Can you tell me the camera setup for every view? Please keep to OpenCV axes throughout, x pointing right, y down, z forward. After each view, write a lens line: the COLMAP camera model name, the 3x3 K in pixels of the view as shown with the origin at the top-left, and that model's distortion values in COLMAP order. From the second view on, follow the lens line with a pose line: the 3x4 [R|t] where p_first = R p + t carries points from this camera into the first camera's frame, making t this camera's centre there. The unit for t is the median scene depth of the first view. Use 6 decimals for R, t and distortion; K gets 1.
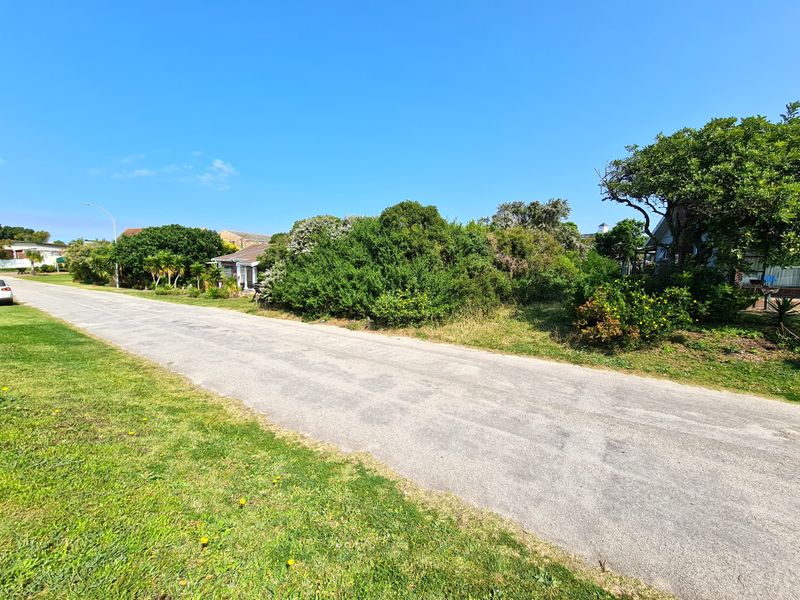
lens RADIAL K [[322.3, 0, 398.0], [0, 322.3, 299.8], [0, 0, 1]] dist [-0.009467, 0.000049]
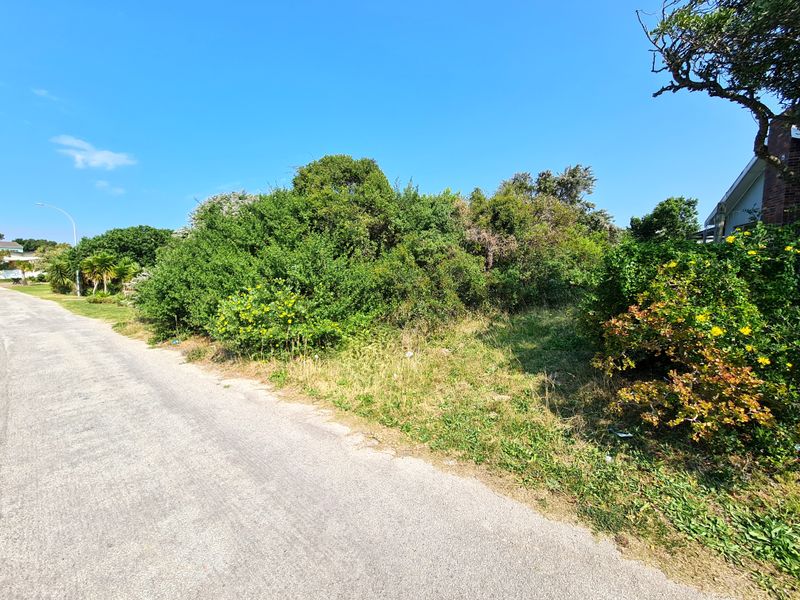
lens RADIAL K [[322.3, 0, 402.1], [0, 322.3, 300.2], [0, 0, 1]] dist [-0.009467, 0.000049]
pose [[0.997924, -0.014242, -0.062804, 0.229186], [0.013169, 0.999761, -0.017464, 0.001152], [0.063038, 0.016600, 0.997873, 0.405182]]
